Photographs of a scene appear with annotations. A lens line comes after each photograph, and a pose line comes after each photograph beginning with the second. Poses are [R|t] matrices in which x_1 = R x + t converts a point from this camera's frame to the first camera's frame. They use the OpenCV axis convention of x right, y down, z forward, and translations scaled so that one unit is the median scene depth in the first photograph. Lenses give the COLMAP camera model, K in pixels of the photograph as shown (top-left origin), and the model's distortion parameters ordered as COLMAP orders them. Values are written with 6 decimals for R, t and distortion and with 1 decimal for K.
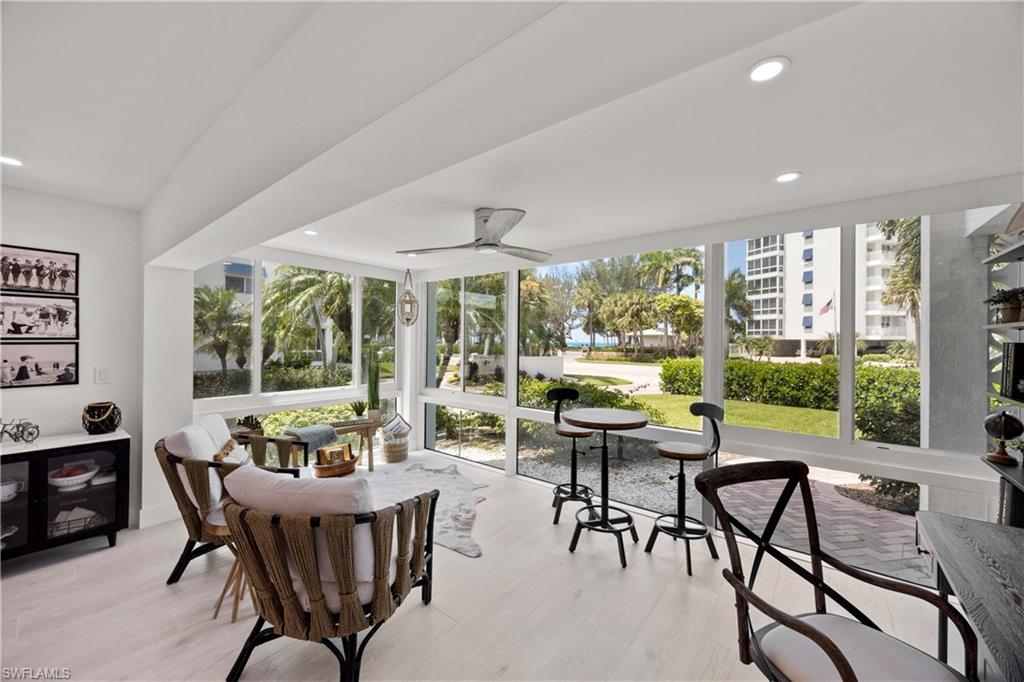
lens RADIAL K [[402.1, 0, 506.0], [0, 402.1, 343.7], [0, 0, 1]] dist [0.000182, -0.000059]
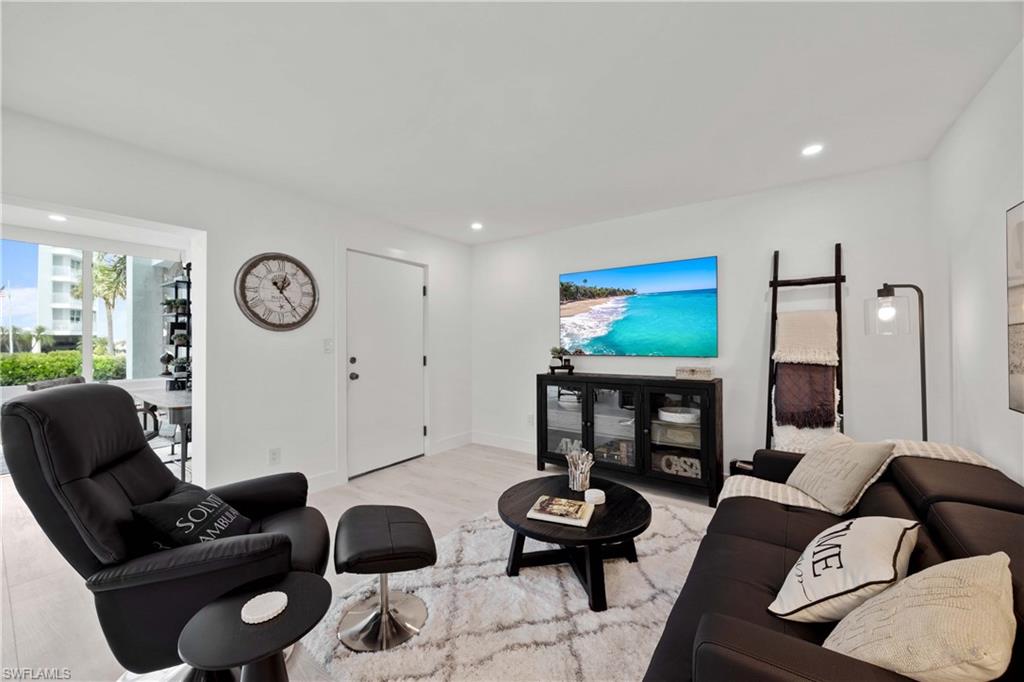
lens RADIAL K [[402.1, 0, 506.0], [0, 402.1, 343.7], [0, 0, 1]] dist [0.000182, -0.000059]
pose [[-0.006377, -0.006069, 0.999961, -0.144431], [-0.003428, 0.999976, 0.006047, 0.013160], [-0.999974, -0.003390, -0.006398, -0.123977]]
